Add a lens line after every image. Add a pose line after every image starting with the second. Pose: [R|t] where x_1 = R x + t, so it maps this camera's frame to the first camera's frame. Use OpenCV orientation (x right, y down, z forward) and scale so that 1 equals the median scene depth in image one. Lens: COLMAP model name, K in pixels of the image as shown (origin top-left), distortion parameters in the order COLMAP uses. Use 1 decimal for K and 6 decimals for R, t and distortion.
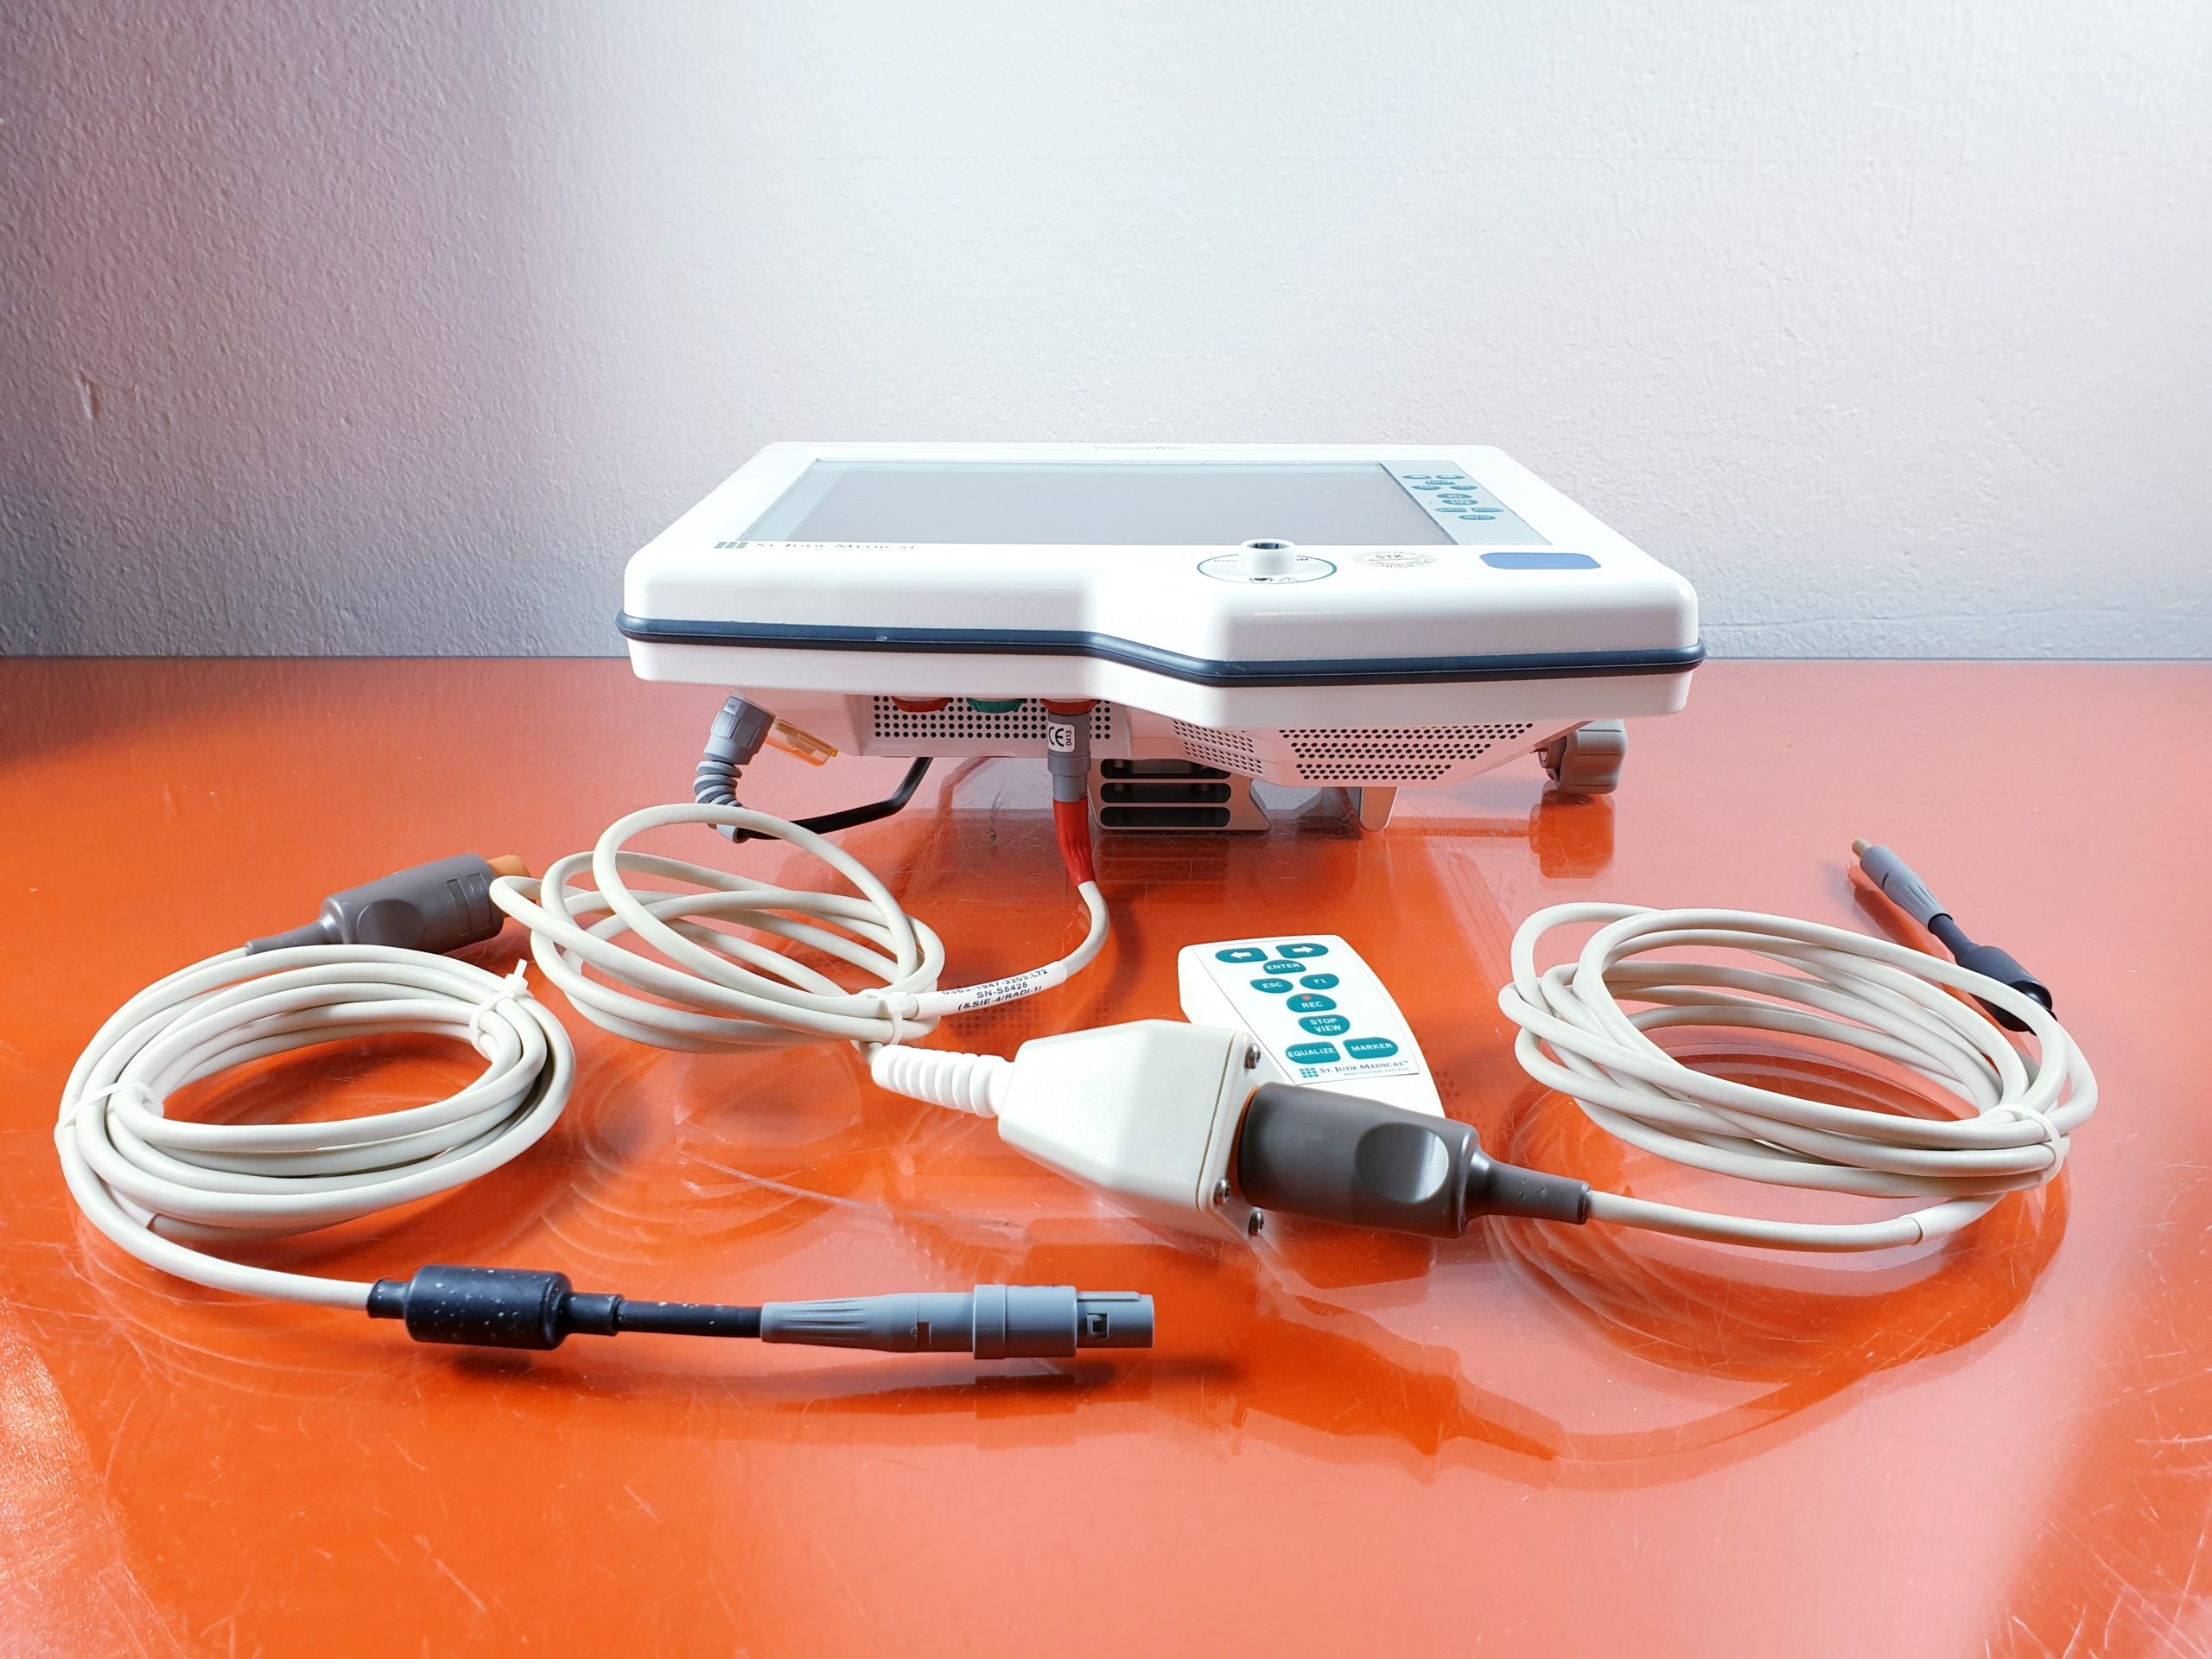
lens RADIAL K [[1708.9, 0, 1117.3], [0, 1708.9, 833.9], [0, 0, 1]] dist [-0.065807, 0.114749]
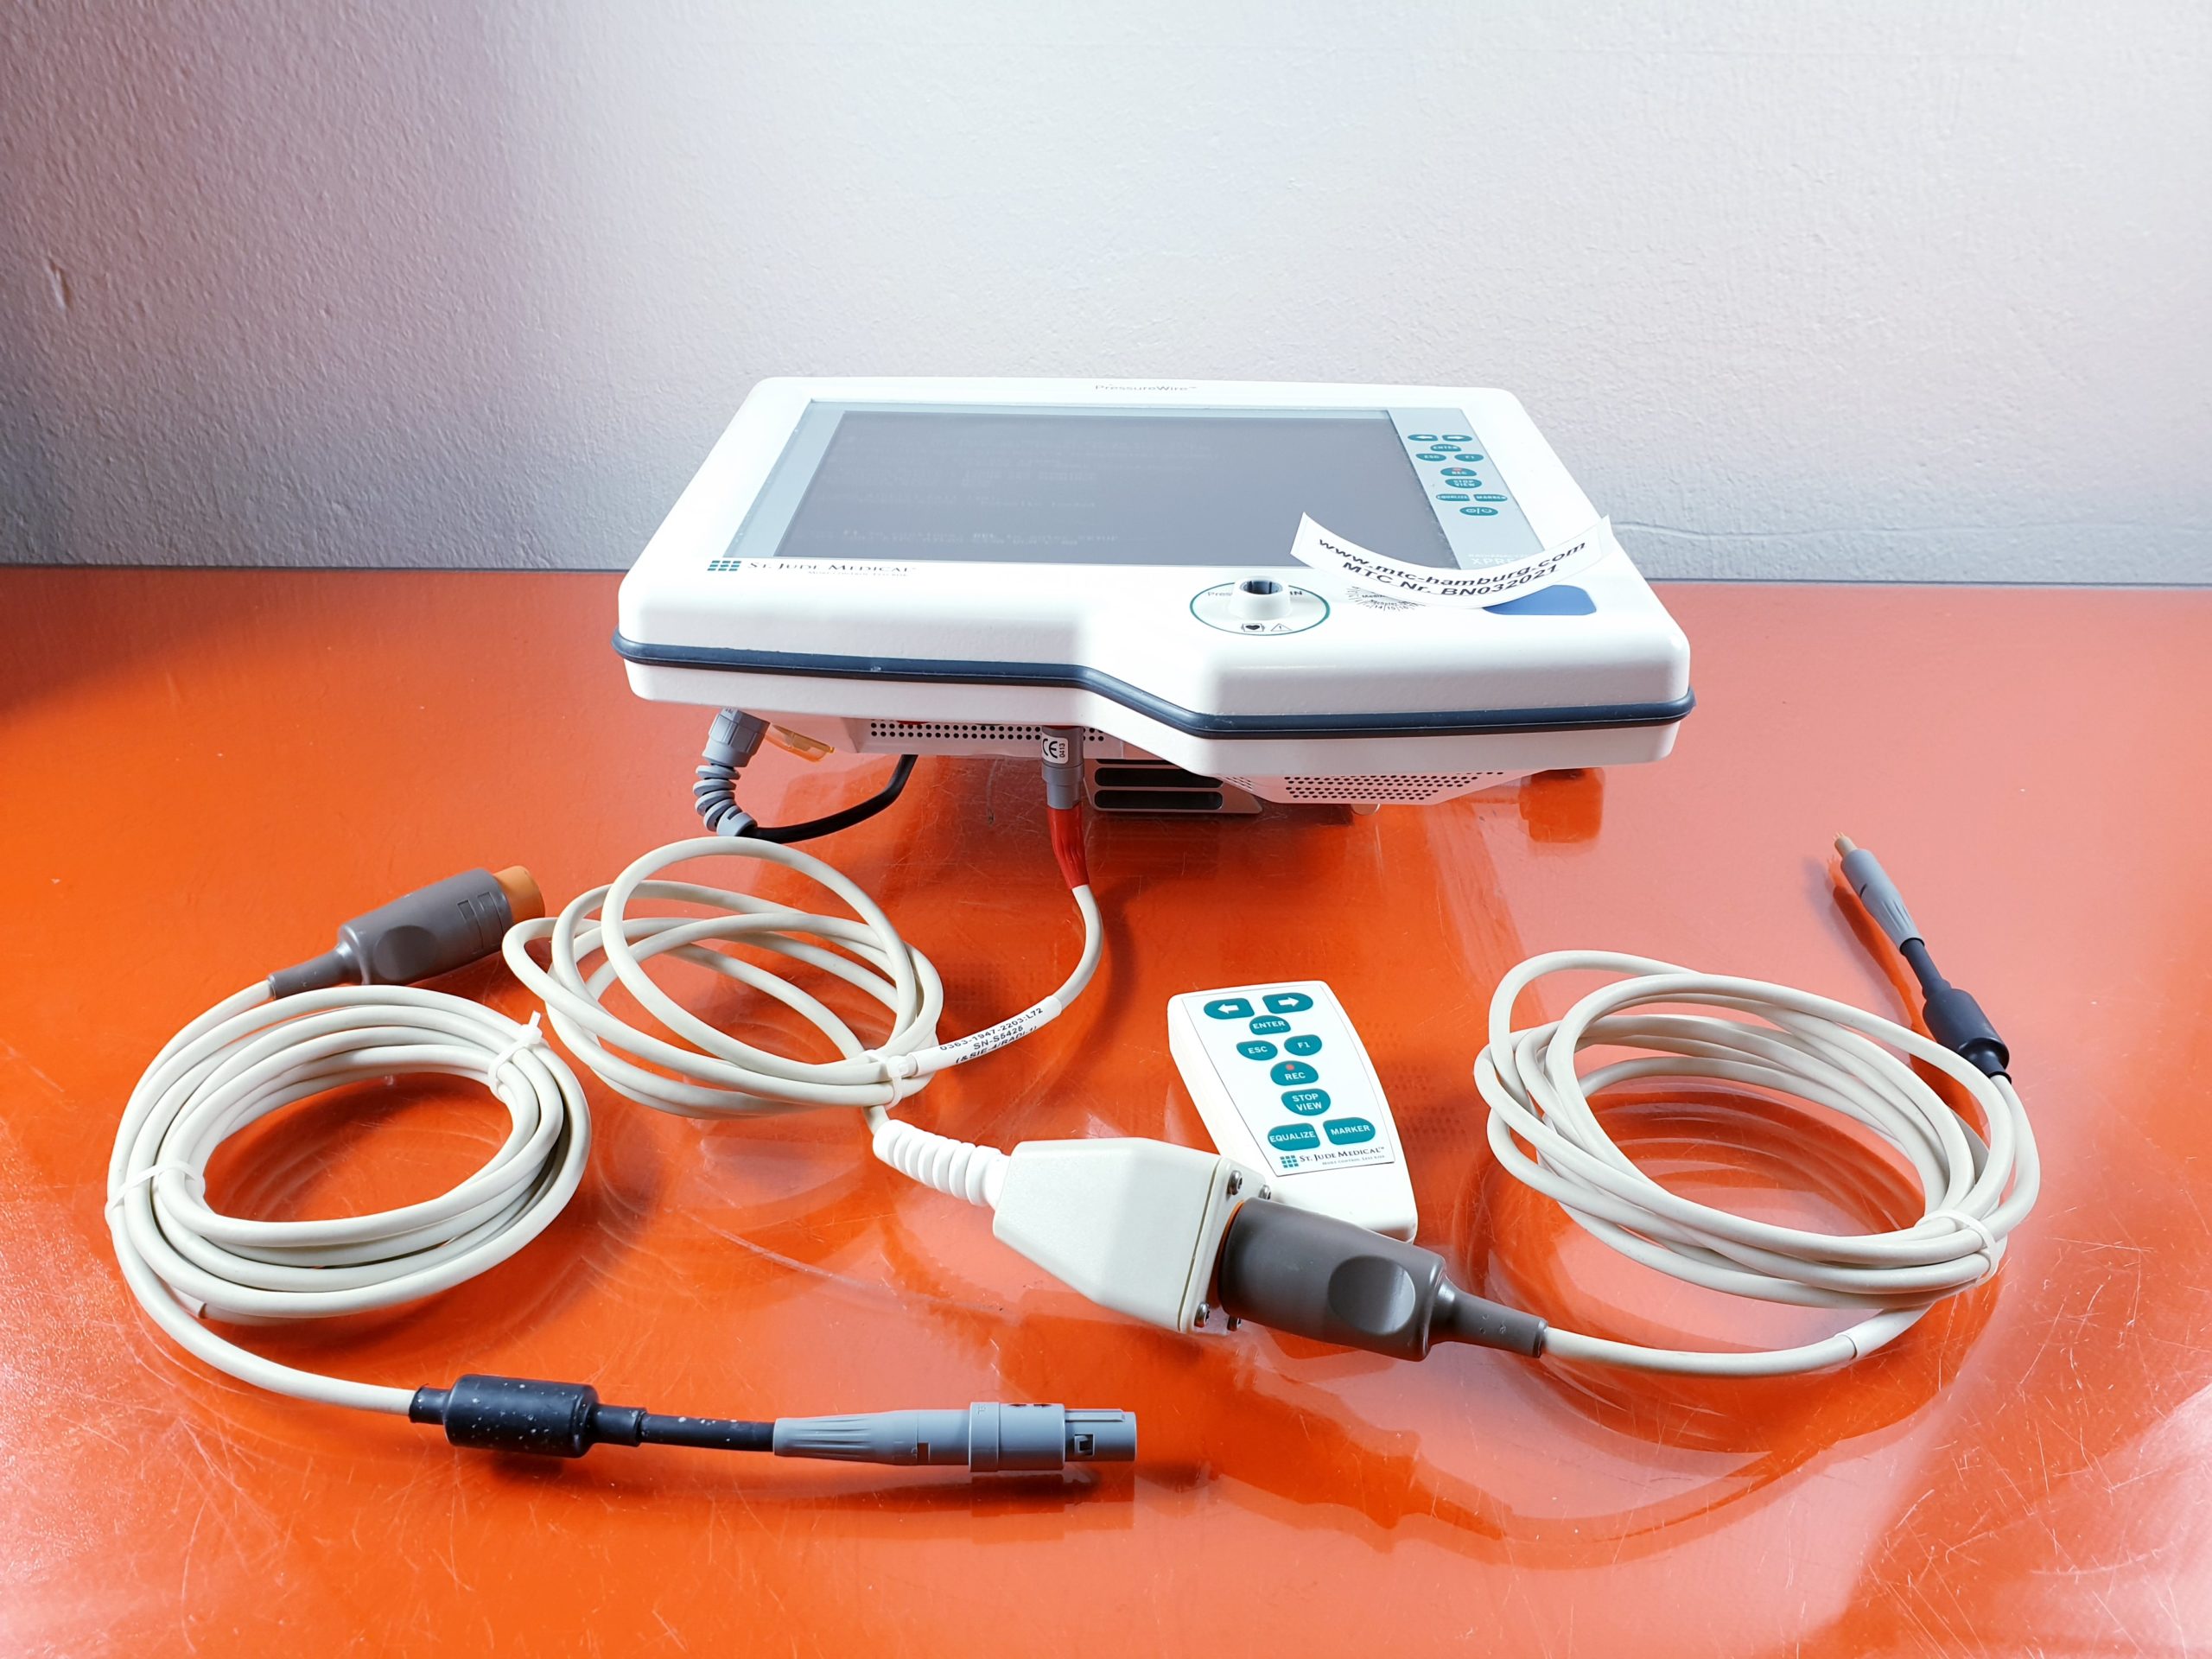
lens RADIAL K [[1707.8, 0, 1109.8], [0, 1707.8, 829.6], [0, 0, 1]] dist [-0.063508, 0.107233]
pose [[0.999932, 0.010909, -0.004052, 0.002457], [-0.010166, 0.988319, 0.152058, -0.137050], [0.005664, -0.152007, 0.988363, -0.004587]]
